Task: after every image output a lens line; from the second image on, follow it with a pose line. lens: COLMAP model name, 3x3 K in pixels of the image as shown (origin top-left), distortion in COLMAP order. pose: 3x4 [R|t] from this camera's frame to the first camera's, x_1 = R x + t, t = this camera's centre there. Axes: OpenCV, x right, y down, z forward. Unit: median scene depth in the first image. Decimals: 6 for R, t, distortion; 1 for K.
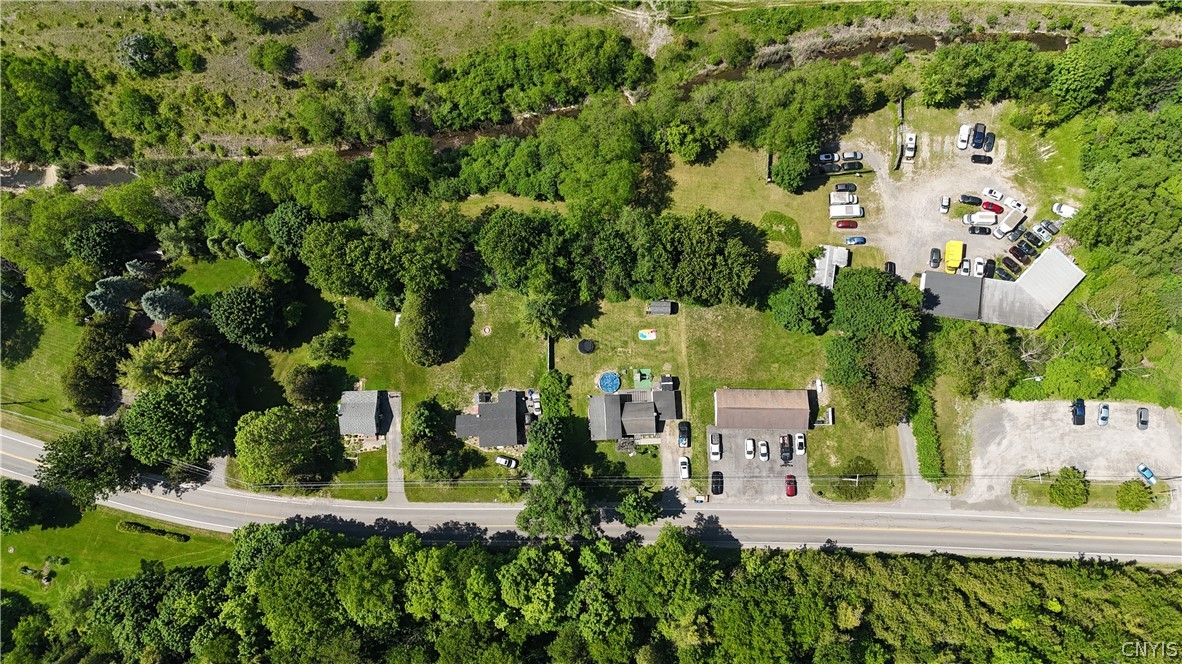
lens RADIAL K [[771.4, 0, 591.0], [0, 771.4, 332.0], [0, 0, 1]] dist [0.077662, -0.000105]
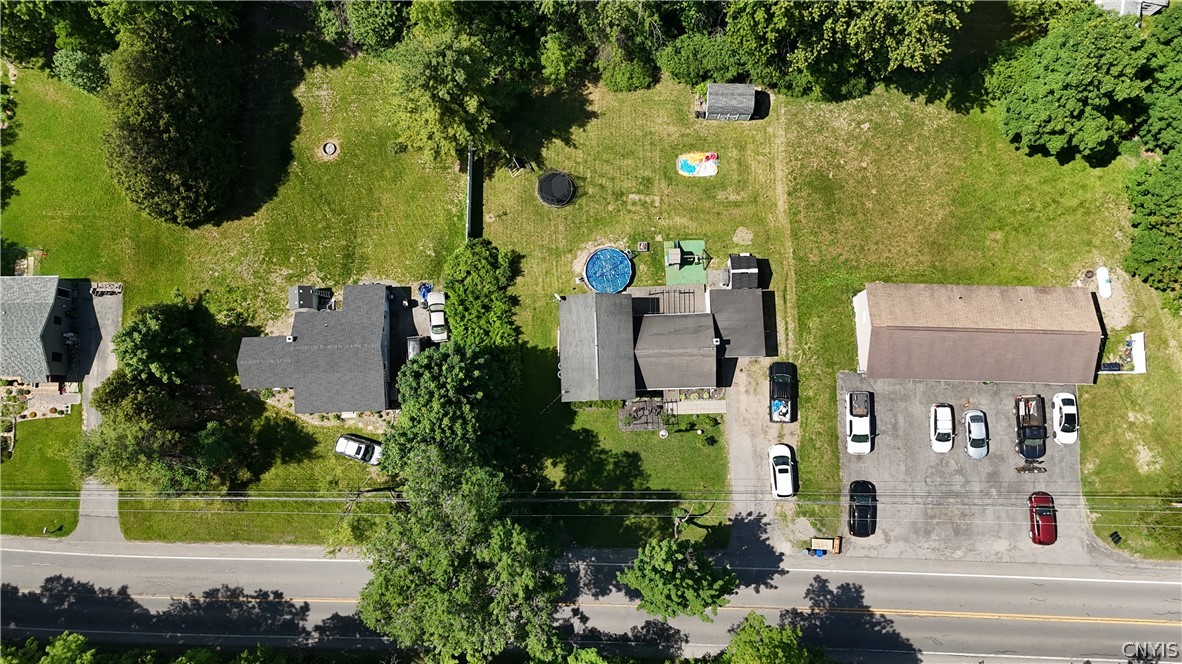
lens RADIAL K [[861.0, 0, 591.0], [0, 861.0, 332.0], [0, 0, 1]] dist [0.026963, 0.000201]
pose [[0.999851, 0.017291, -0.000013, 0.015181], [-0.017278, 0.999148, 0.037480, 0.083336], [0.000661, -0.037474, 0.999297, 0.526811]]
